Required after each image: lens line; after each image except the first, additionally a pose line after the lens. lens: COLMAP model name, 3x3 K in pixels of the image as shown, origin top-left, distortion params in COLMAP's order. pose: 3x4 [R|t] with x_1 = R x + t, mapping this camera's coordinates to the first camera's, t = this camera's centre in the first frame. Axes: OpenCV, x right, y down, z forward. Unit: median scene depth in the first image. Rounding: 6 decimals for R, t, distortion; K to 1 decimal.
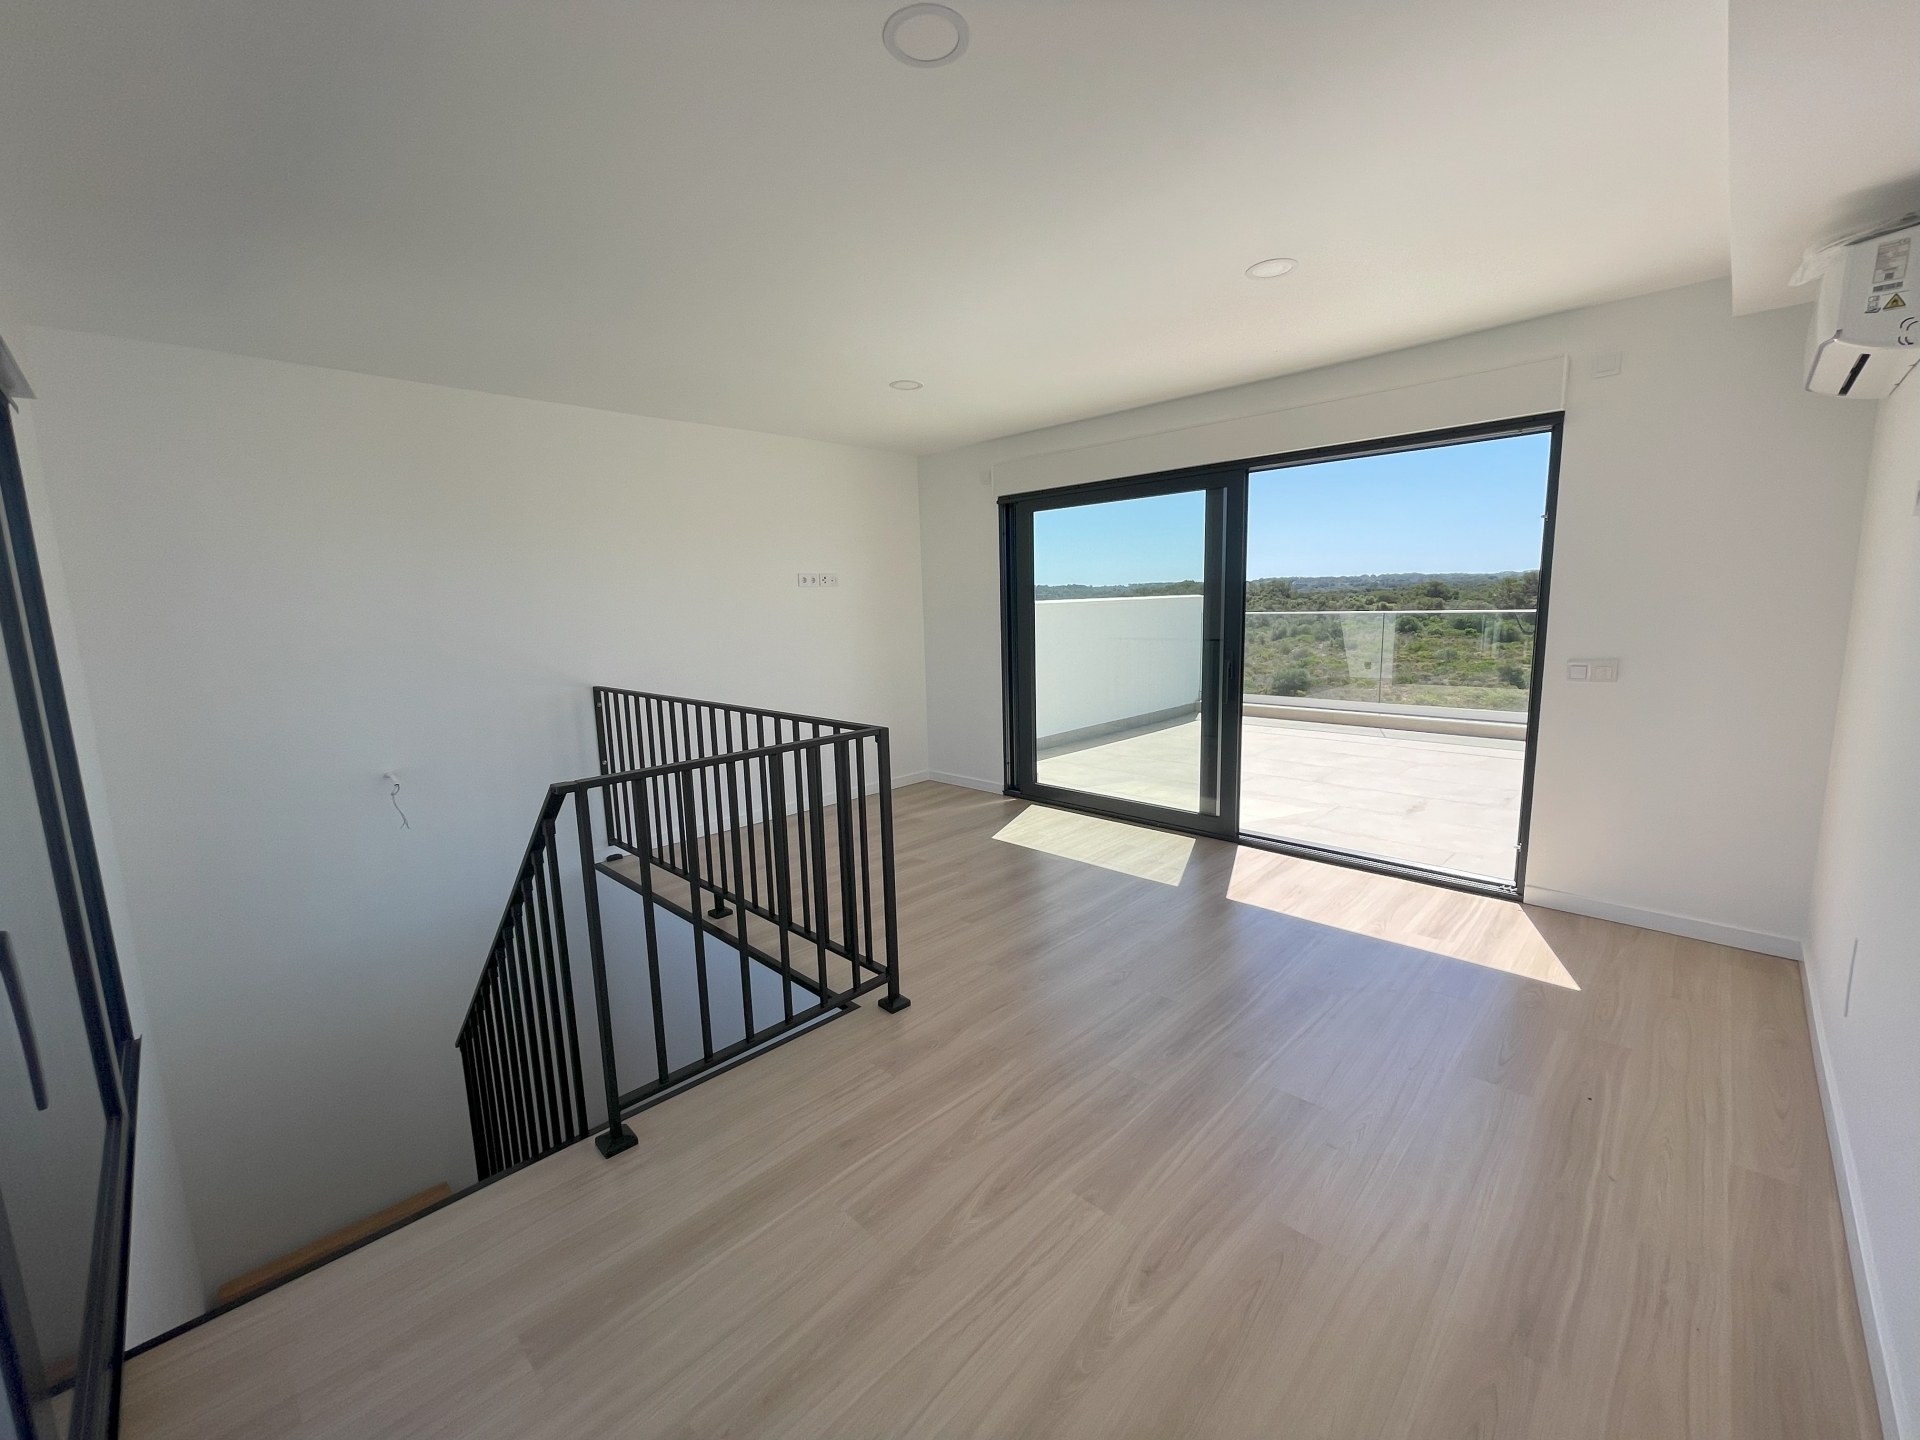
lens RADIAL K [[774.6, 0, 952.8], [0, 774.6, 713.6], [0, 0, 1]] dist [0.000997, 0.000221]
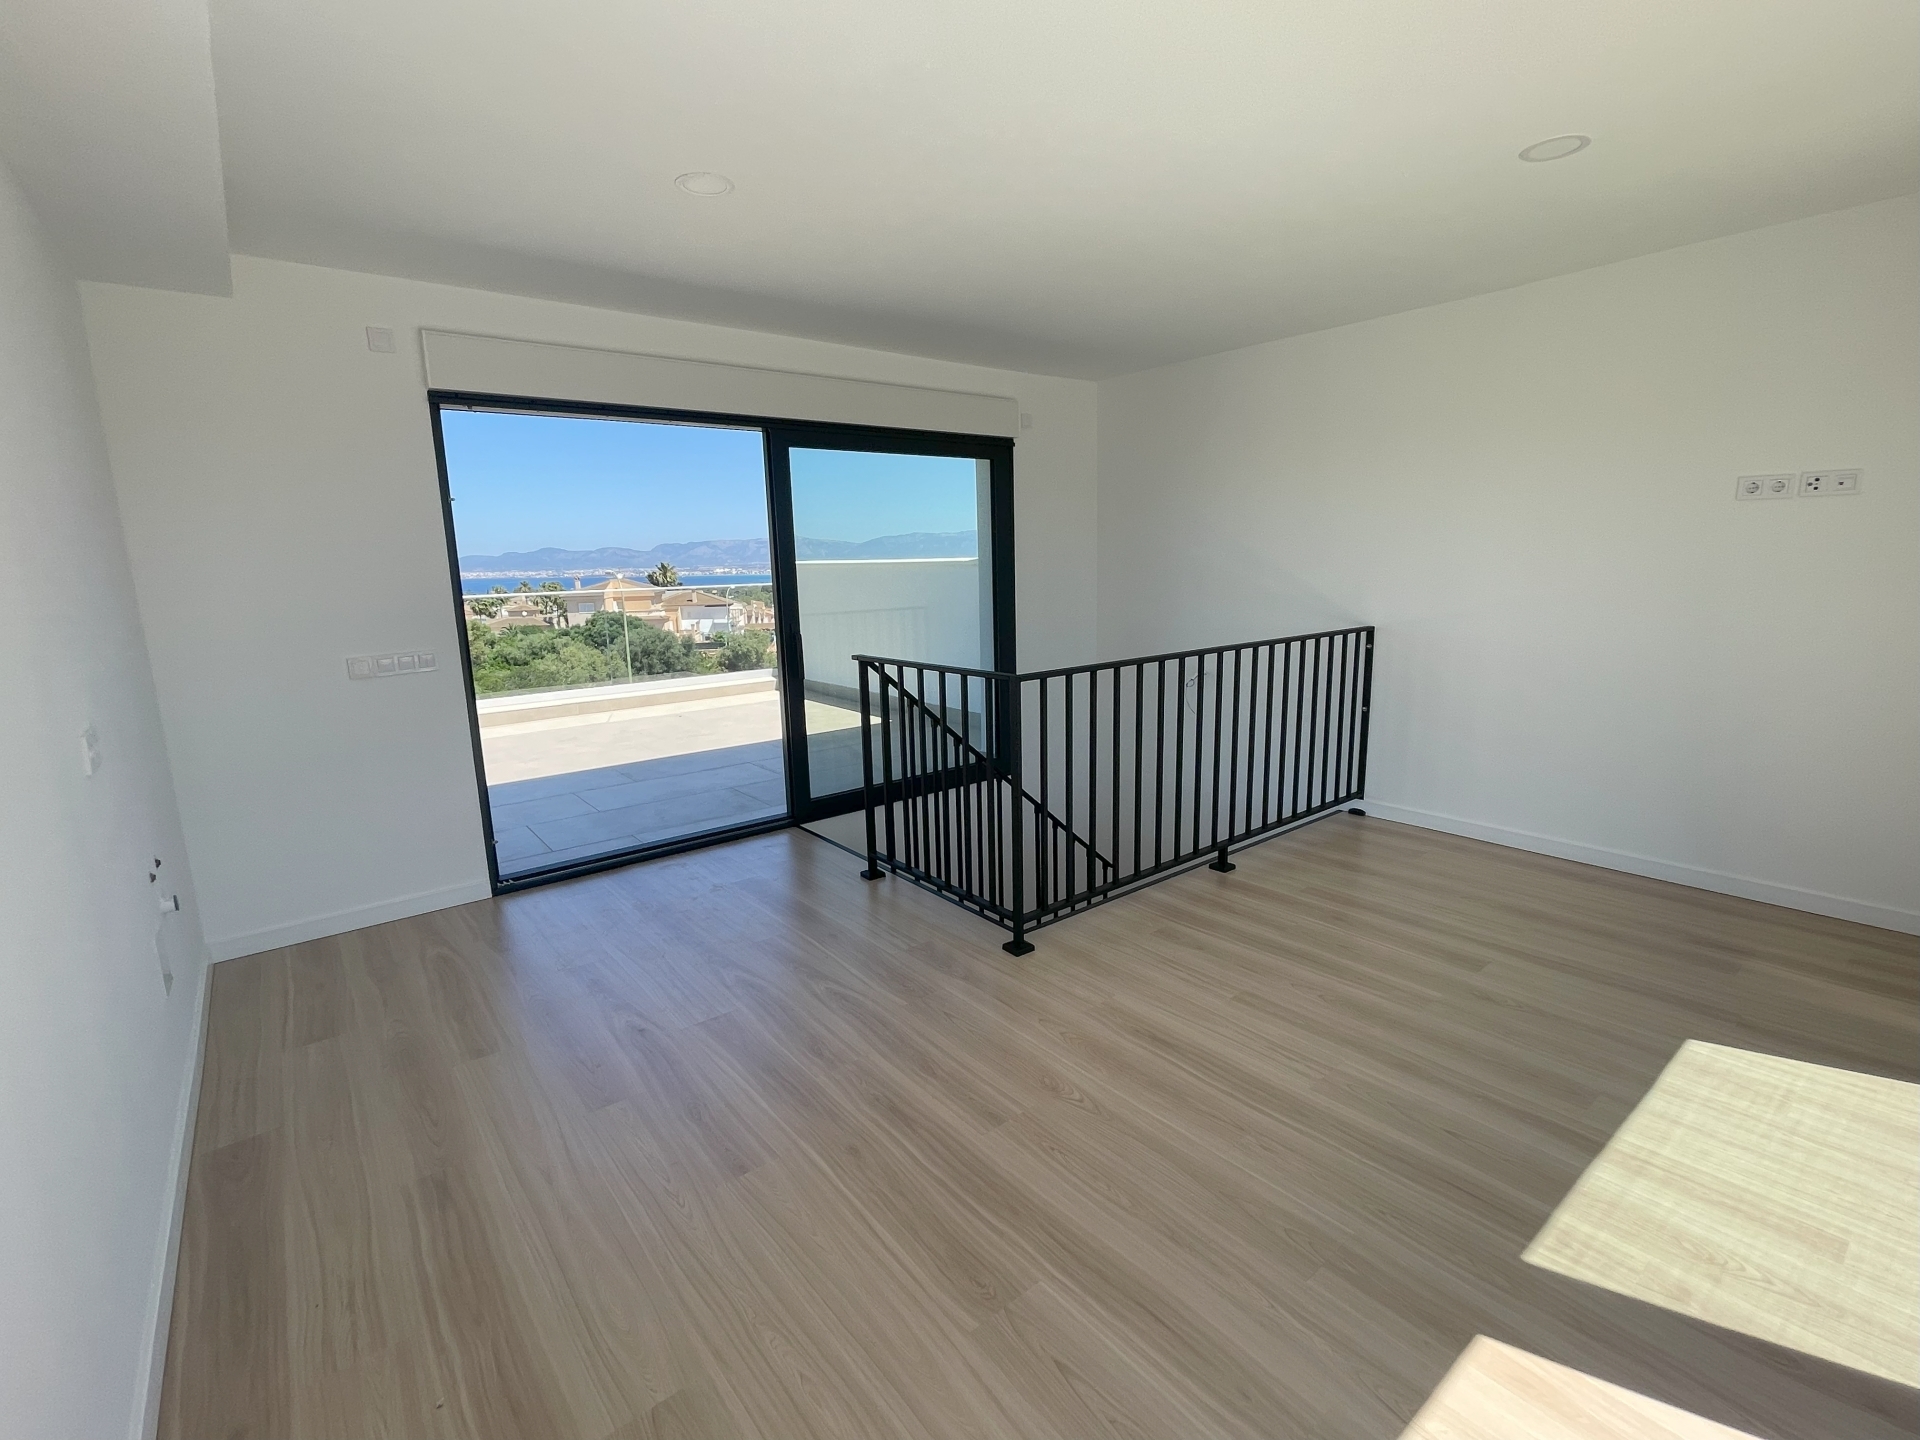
lens RADIAL K [[814.8, 0, 930.6], [0, 814.8, 716.7], [0, 0, 1]] dist [-0.001530, 0.000251]
pose [[-0.104422, 0.227721, -0.968111, 0.718318], [-0.117273, 0.963822, 0.239361, -0.127938], [0.987595, 0.138528, -0.073939, 0.731847]]
